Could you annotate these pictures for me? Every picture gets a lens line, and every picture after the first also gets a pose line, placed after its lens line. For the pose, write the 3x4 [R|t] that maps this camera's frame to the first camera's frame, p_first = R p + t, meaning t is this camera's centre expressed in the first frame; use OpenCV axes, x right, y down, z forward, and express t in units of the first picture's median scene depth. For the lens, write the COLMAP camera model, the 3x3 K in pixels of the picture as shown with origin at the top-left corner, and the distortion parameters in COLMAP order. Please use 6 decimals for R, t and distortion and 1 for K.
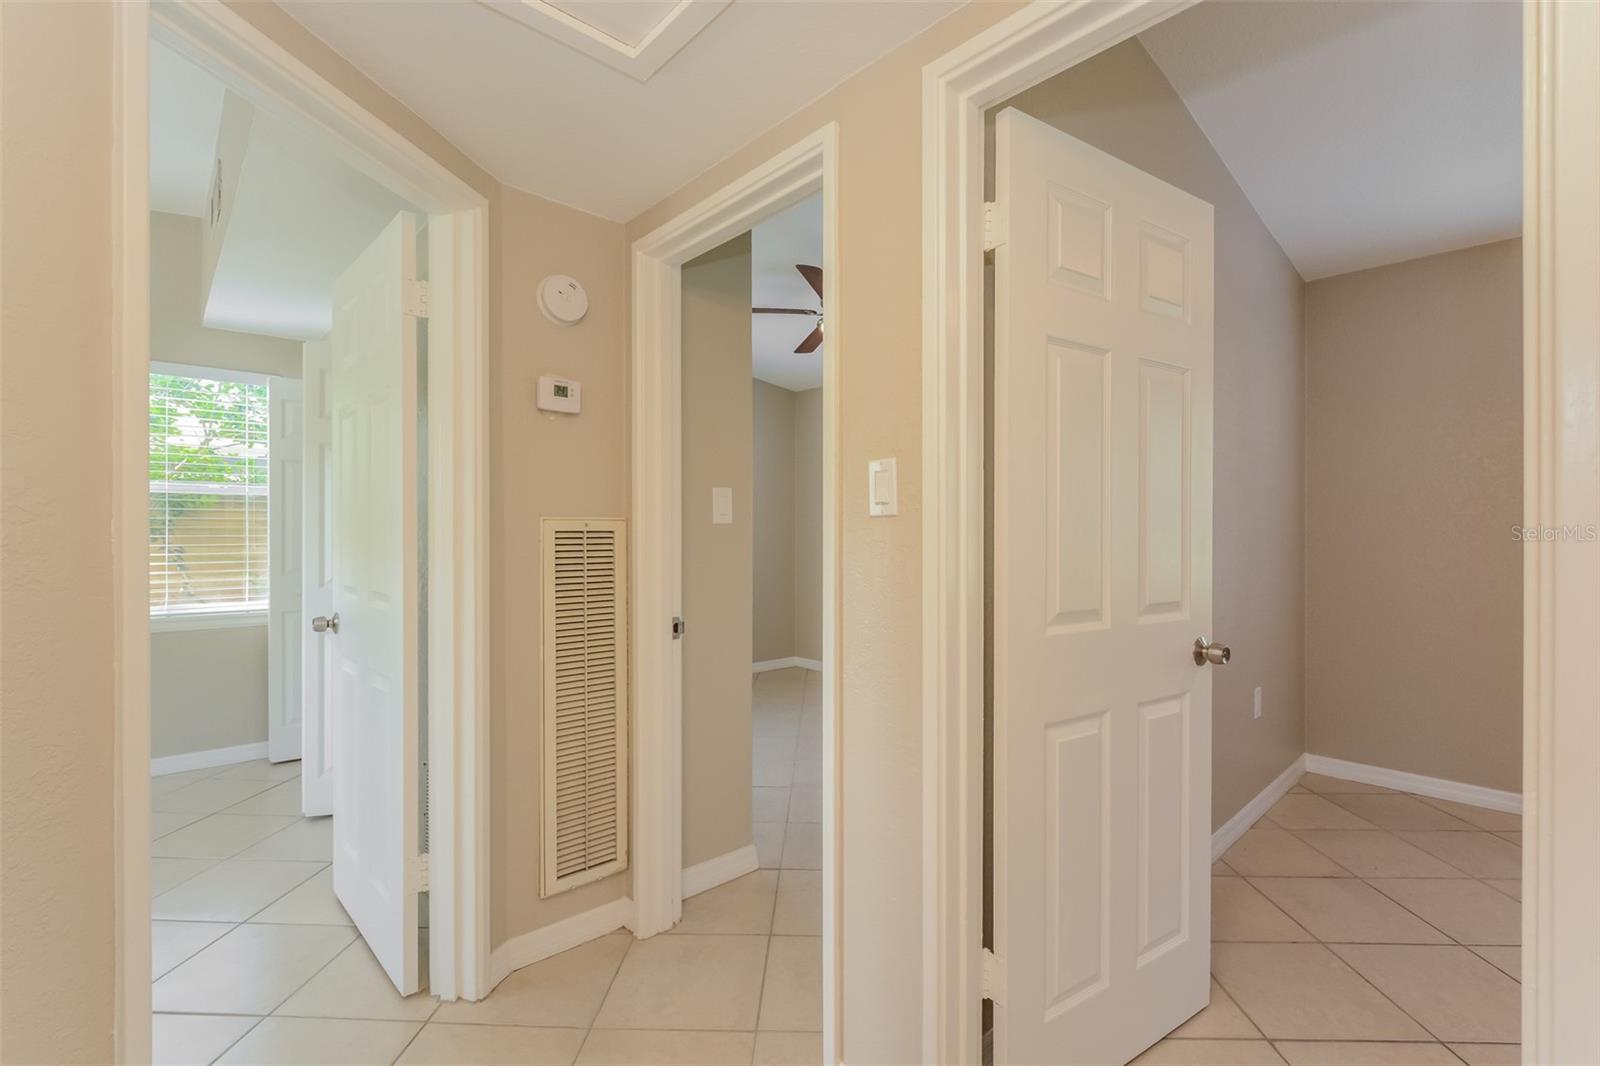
lens RADIAL K [[712.5, 0, 800.0], [0, 712.5, 533.0], [0, 0, 1]] dist [0.000281, -0.000183]
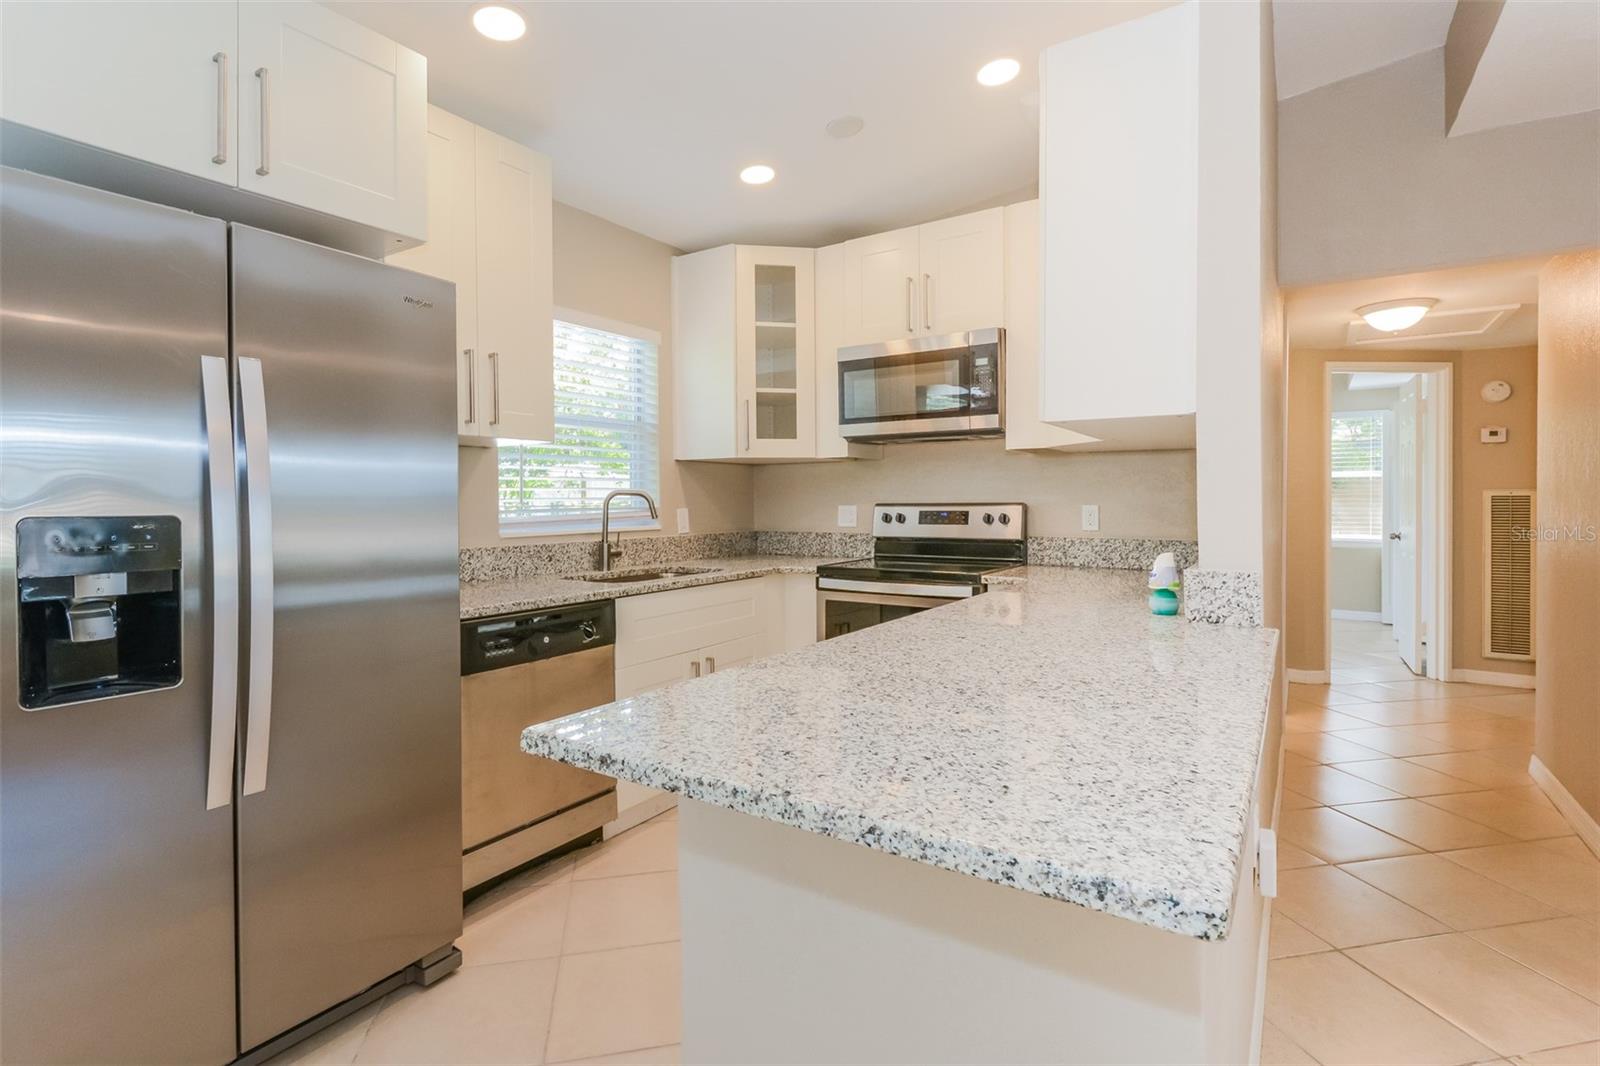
lens RADIAL K [[772.6, 0, 800.4], [0, 772.6, 505.8], [0, 0, 1]] dist [-0.000506, -0.000480]
pose [[0.244830, 0.006147, -0.969547, 1.477670], [0.003658, 0.999967, 0.007263, 0.001850], [0.969559, -0.005325, 0.244799, -1.697695]]
